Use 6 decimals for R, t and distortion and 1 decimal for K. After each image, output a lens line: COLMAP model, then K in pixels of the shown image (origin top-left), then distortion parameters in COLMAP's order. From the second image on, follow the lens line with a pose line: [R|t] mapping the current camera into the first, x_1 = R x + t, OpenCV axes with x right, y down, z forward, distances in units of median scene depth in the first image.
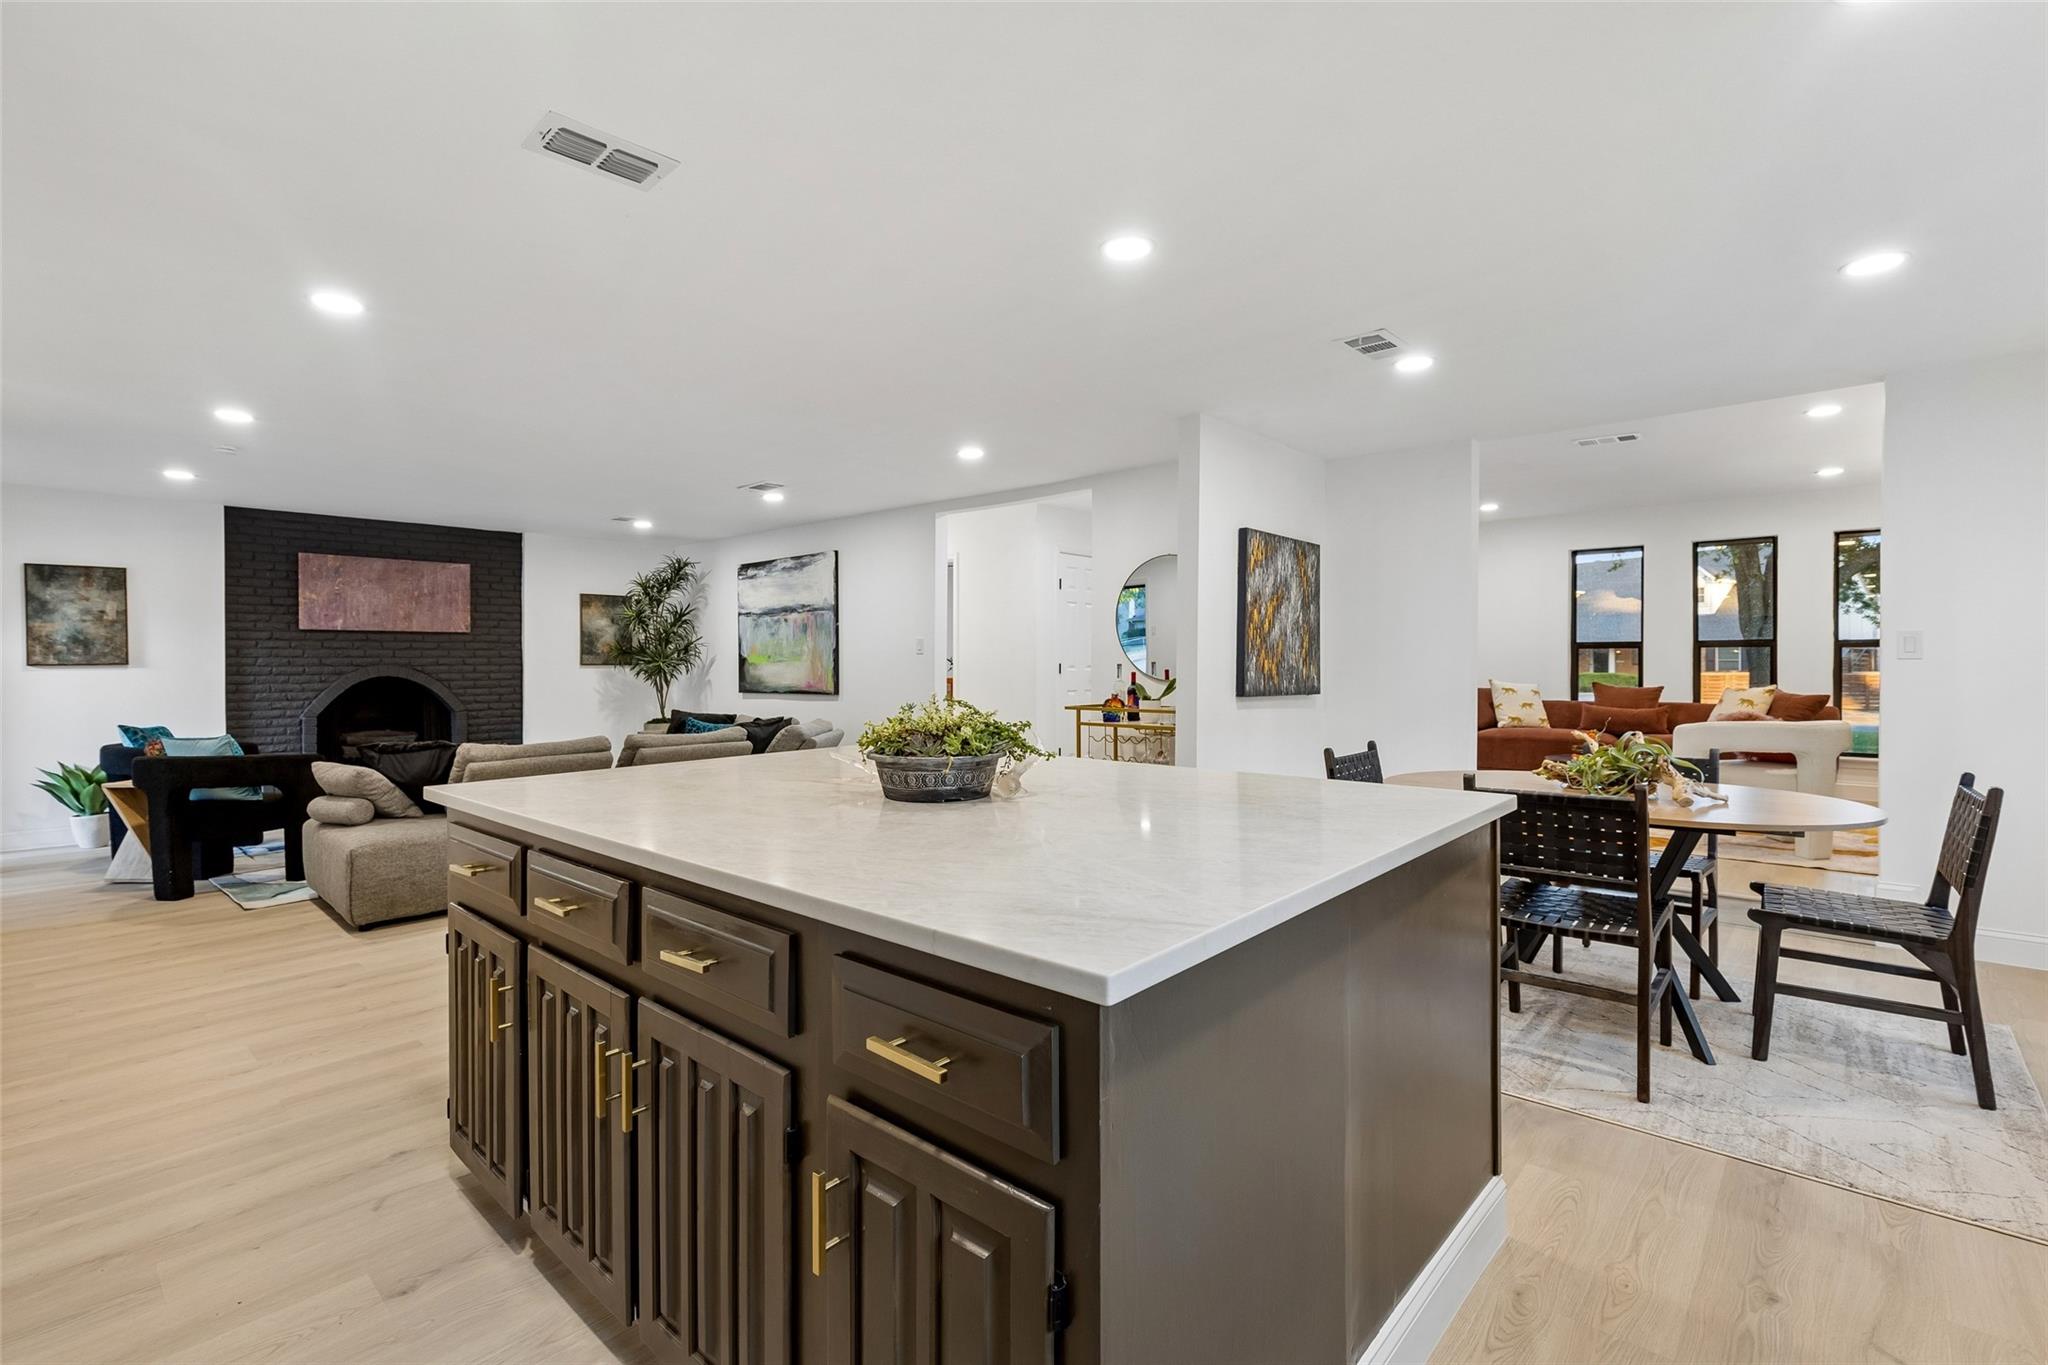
lens RADIAL K [[922.4, 0, 1032.8], [0, 922.4, 672.7], [0, 0, 1]] dist [0.003678, -0.001344]
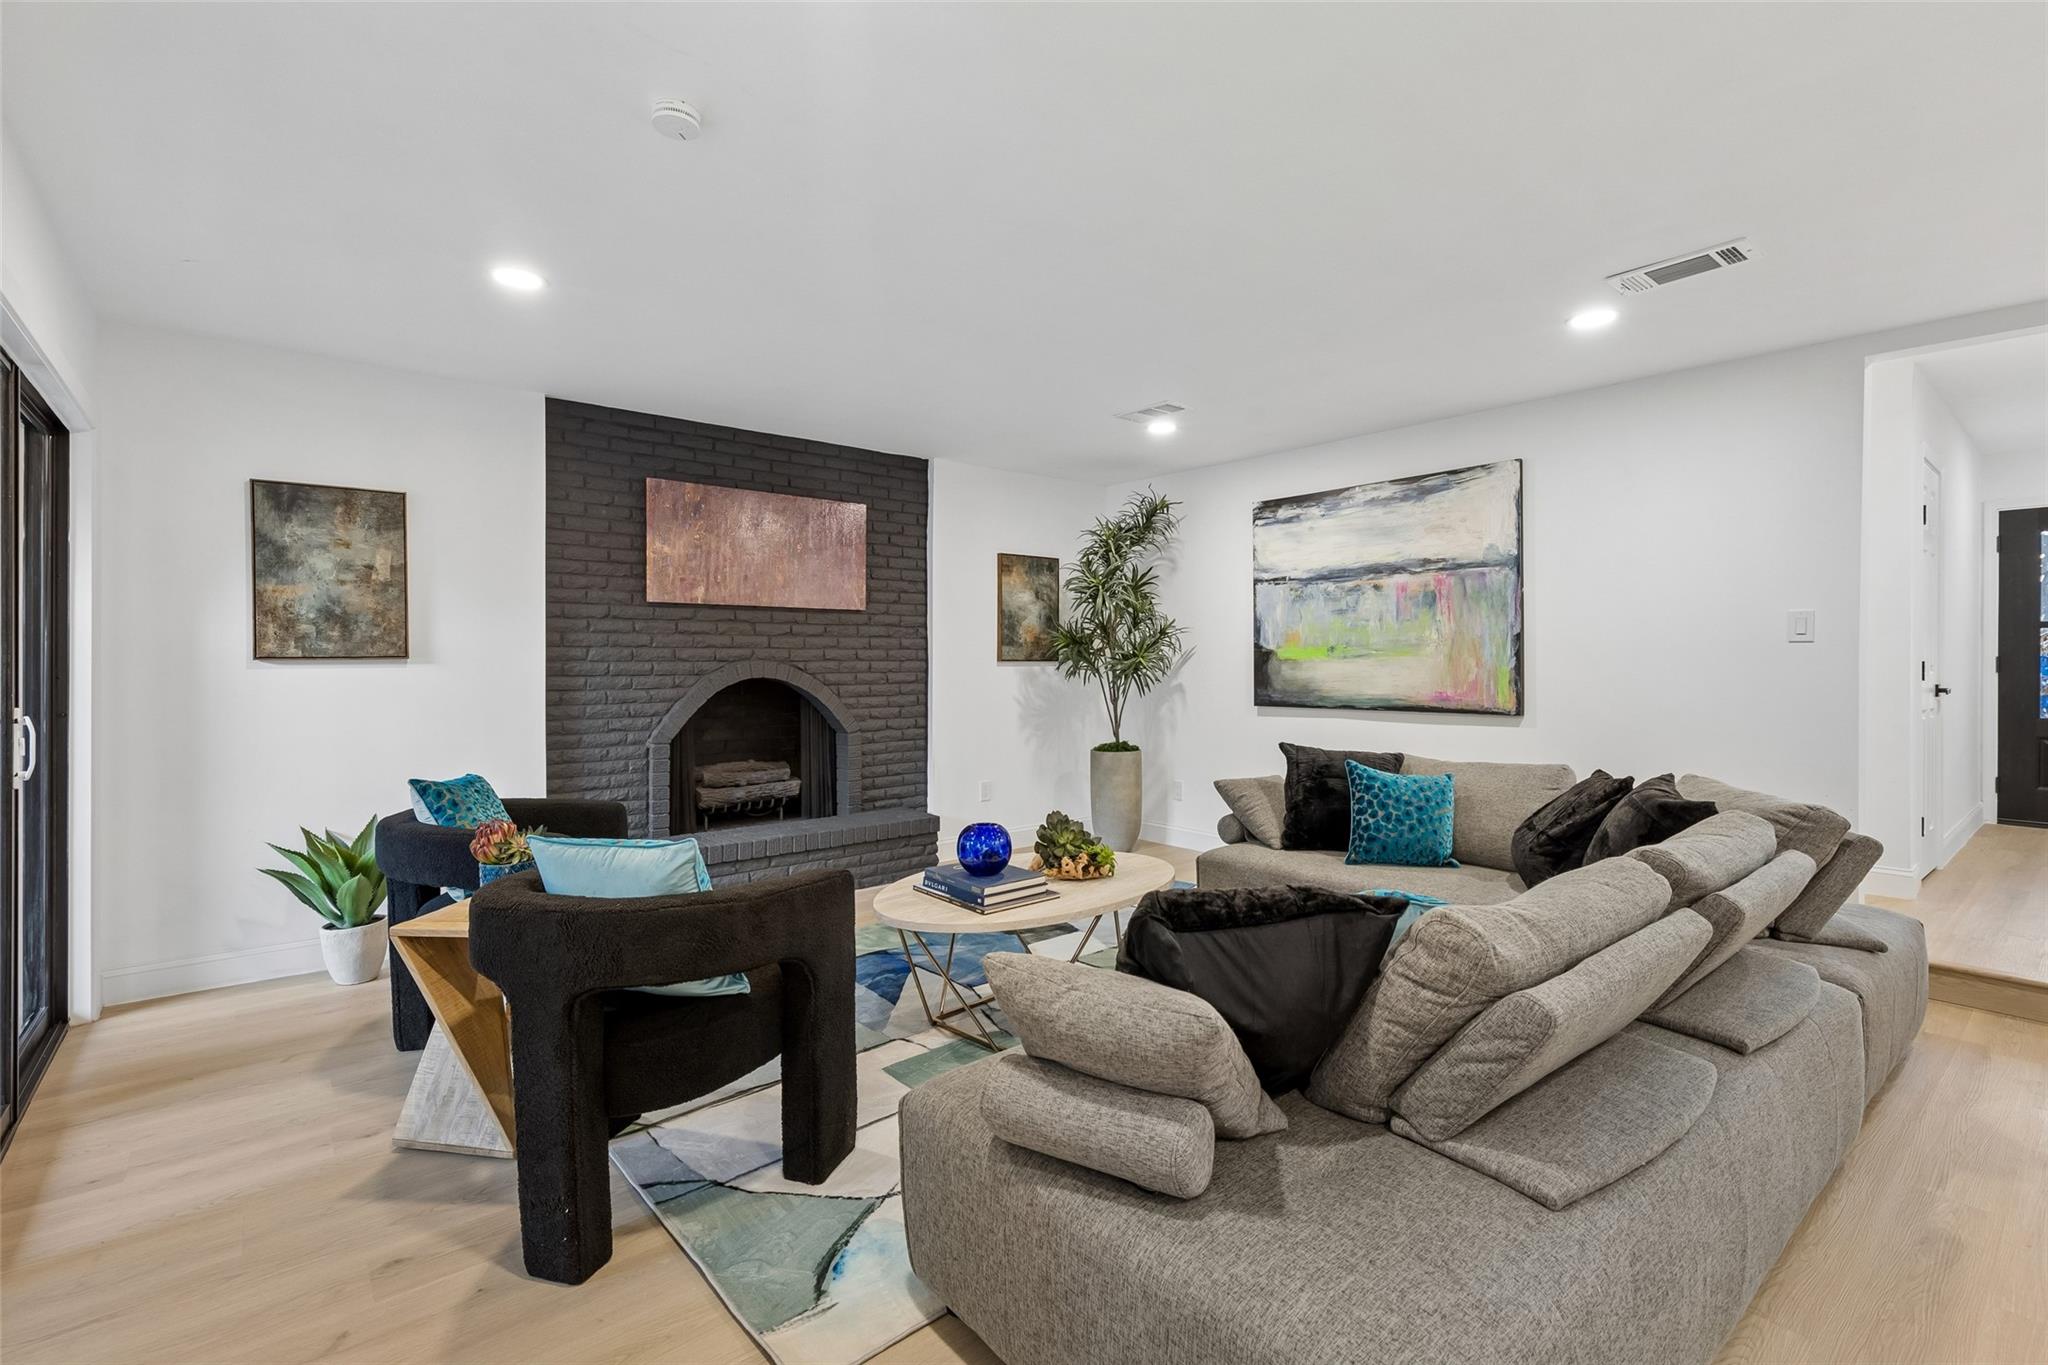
lens RADIAL K [[922.4, 0, 1043.0], [0, 922.4, 669.3], [0, 0, 1]] dist [0.003678, -0.001344]
pose [[0.990814, 0.004850, -0.135148, -0.445656], [-0.004882, 0.999988, 0.000095, -0.003238], [0.135146, 0.000566, 0.990825, 0.422392]]
